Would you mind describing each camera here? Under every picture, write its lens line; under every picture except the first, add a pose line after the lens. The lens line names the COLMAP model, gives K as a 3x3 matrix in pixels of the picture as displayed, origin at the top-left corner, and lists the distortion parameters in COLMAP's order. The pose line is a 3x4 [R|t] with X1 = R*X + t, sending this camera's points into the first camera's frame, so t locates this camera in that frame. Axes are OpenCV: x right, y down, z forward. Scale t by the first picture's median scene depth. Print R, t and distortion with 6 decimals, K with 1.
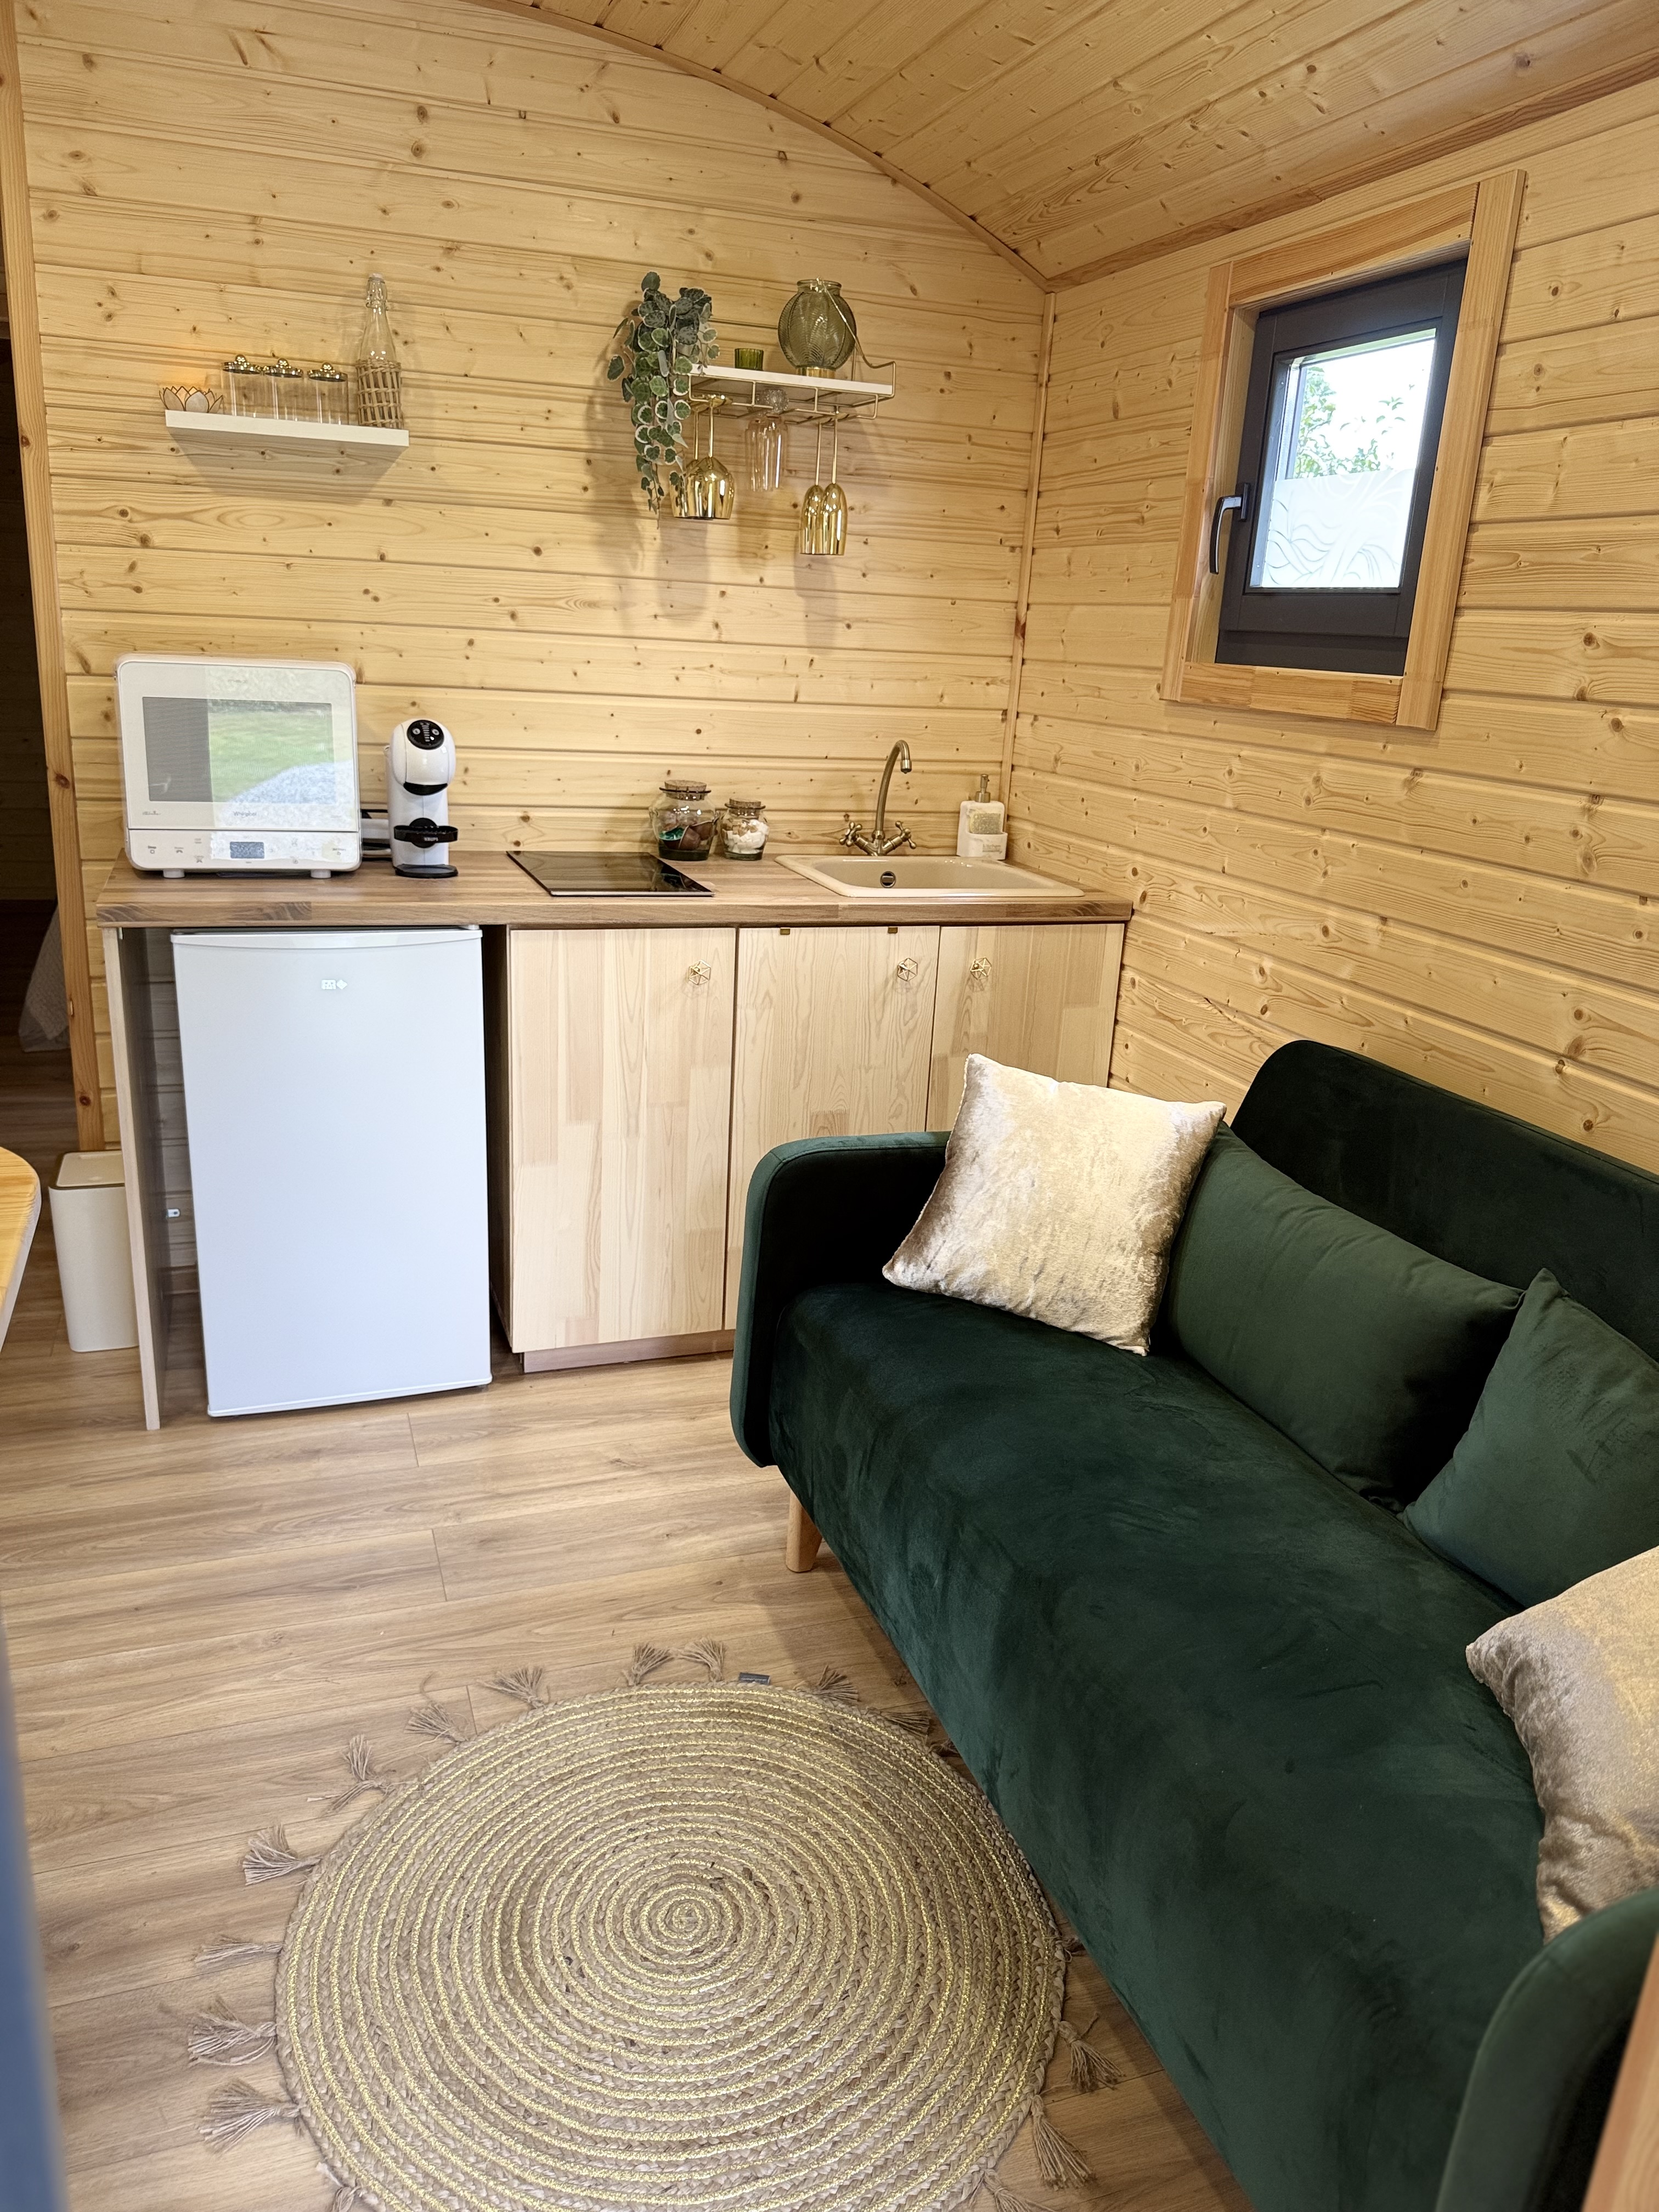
lens RADIAL K [[1578.2, 0, 829.7], [0, 1578.2, 1110.4], [0, 0, 1]] dist [0.008010, -0.005776]
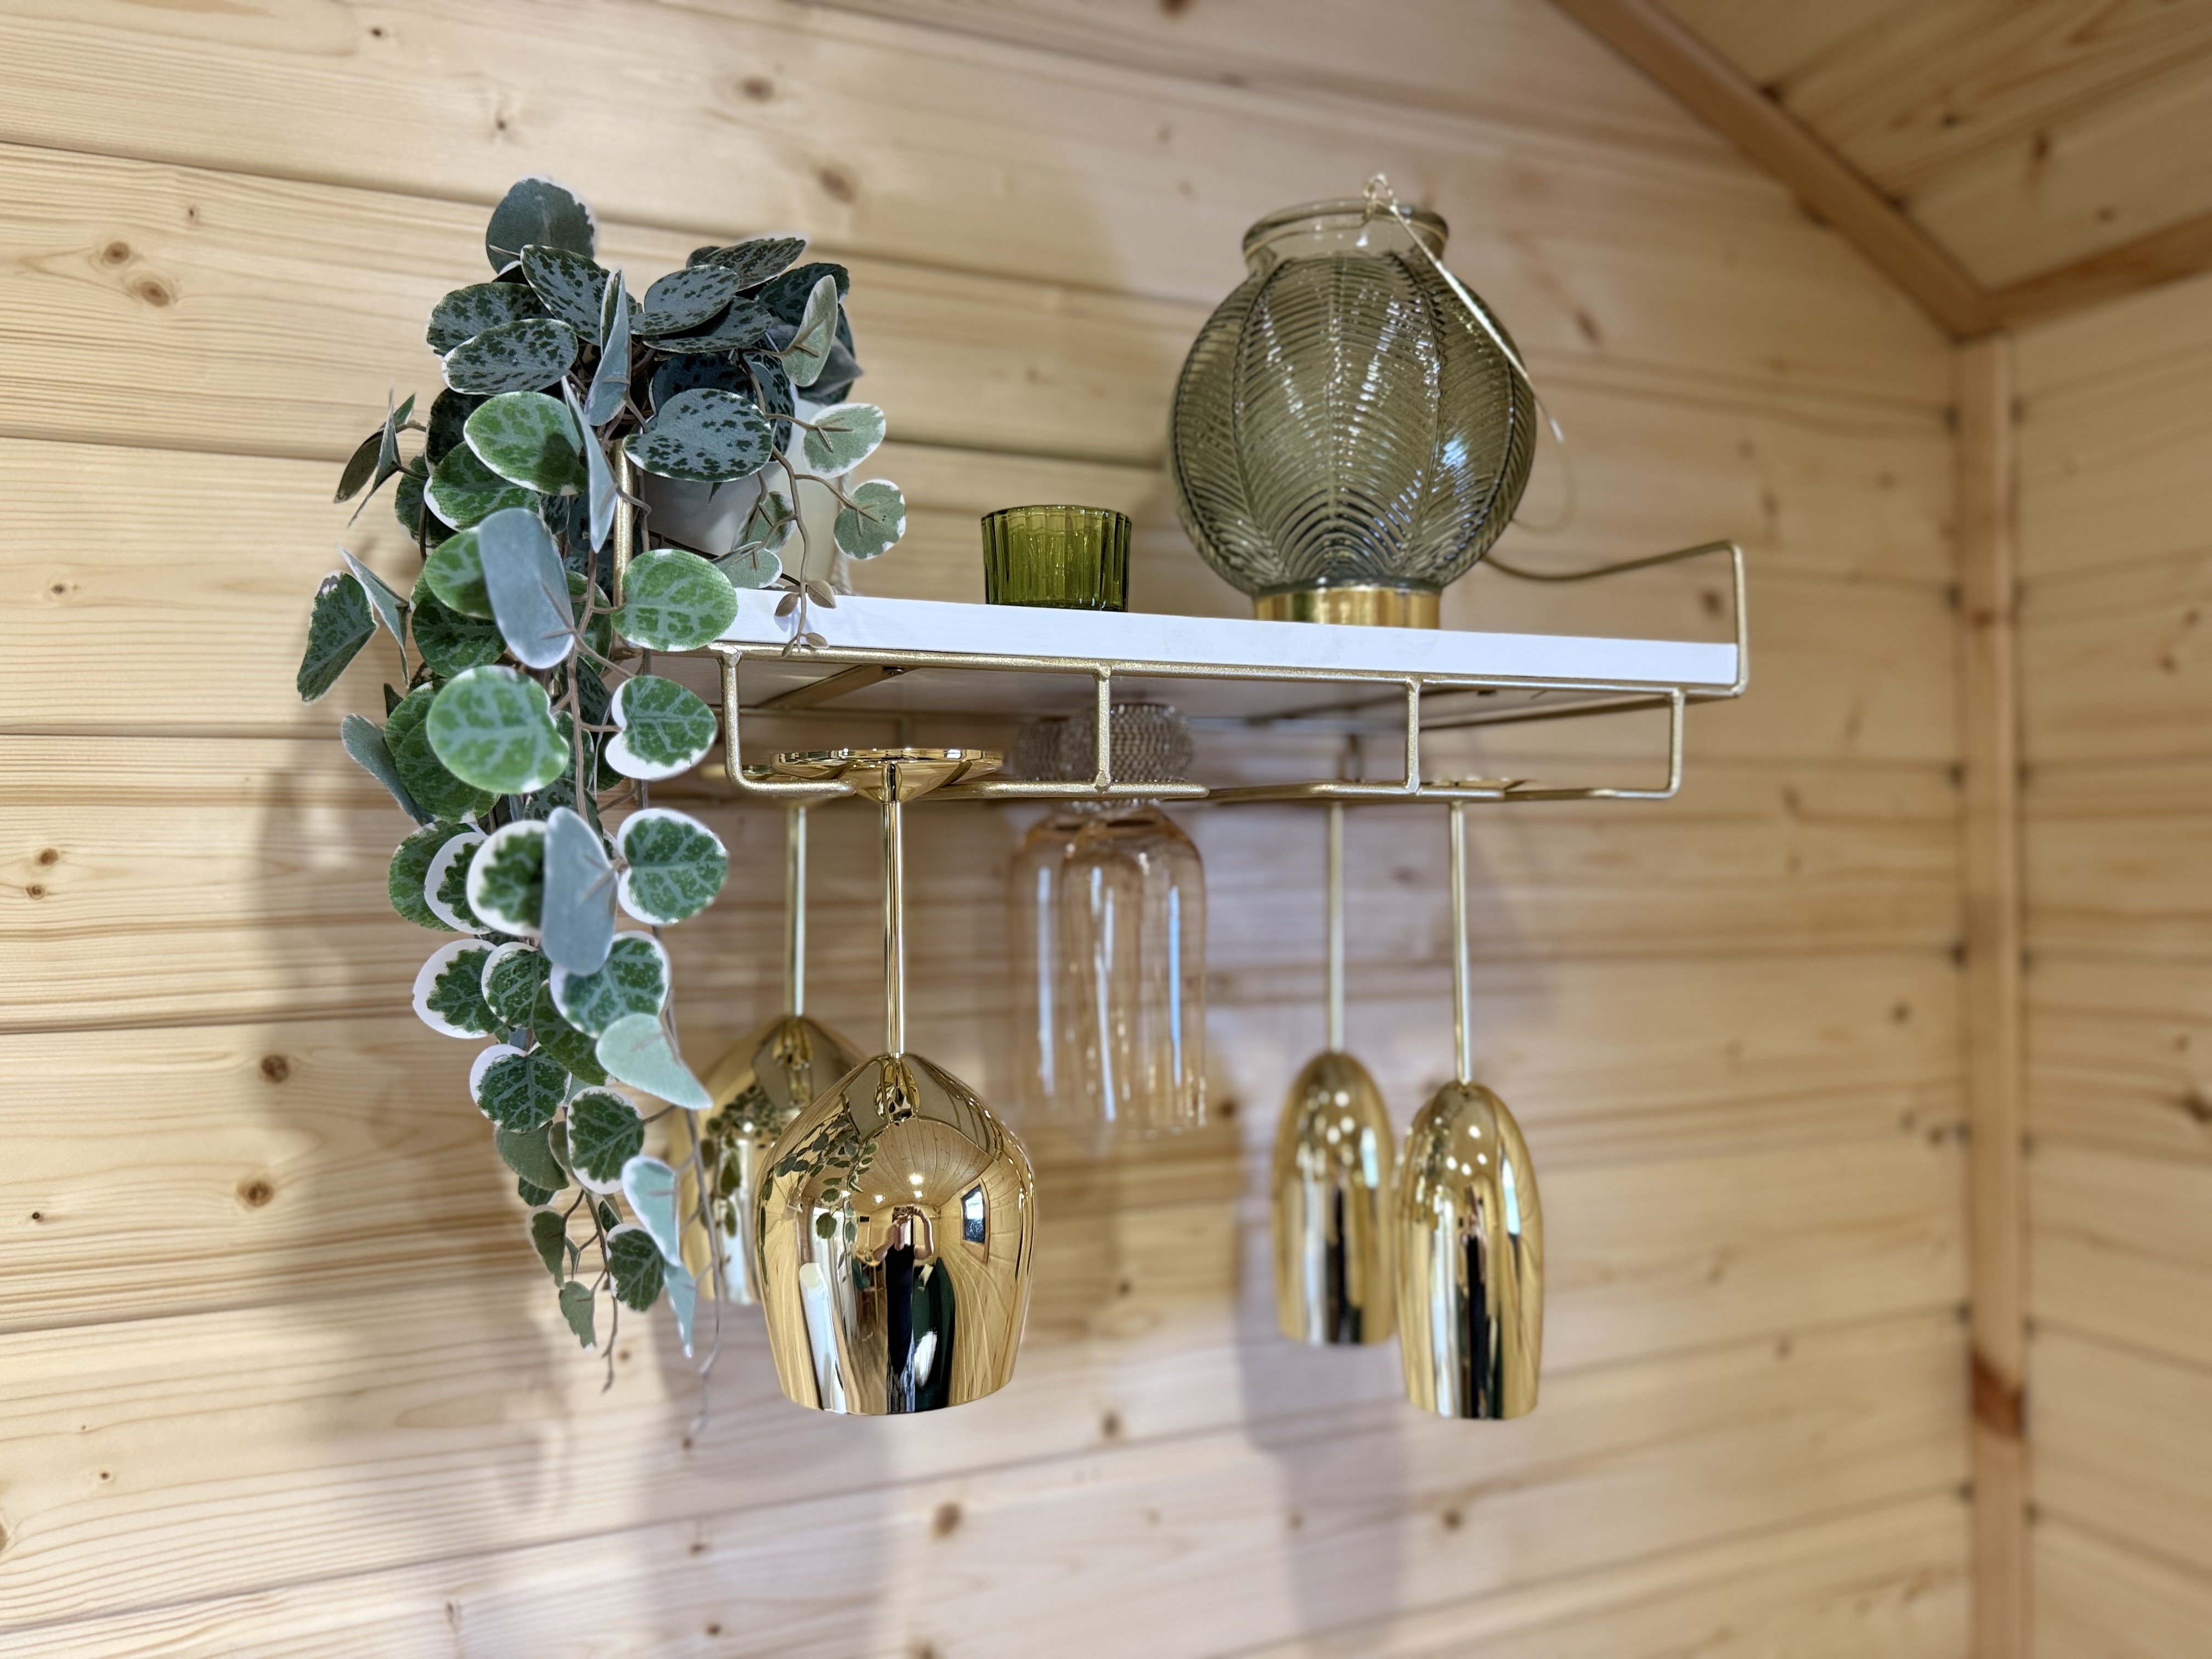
lens RADIAL K [[1578.2, 0, 1103.0], [0, 1578.2, 830.8], [0, 0, 1]] dist [0.008010, -0.005776]
pose [[0.996063, -0.061343, 0.063999, -0.056217], [0.078120, 0.948637, -0.306569, -0.362114], [-0.041906, 0.310361, 0.949695, 0.779334]]
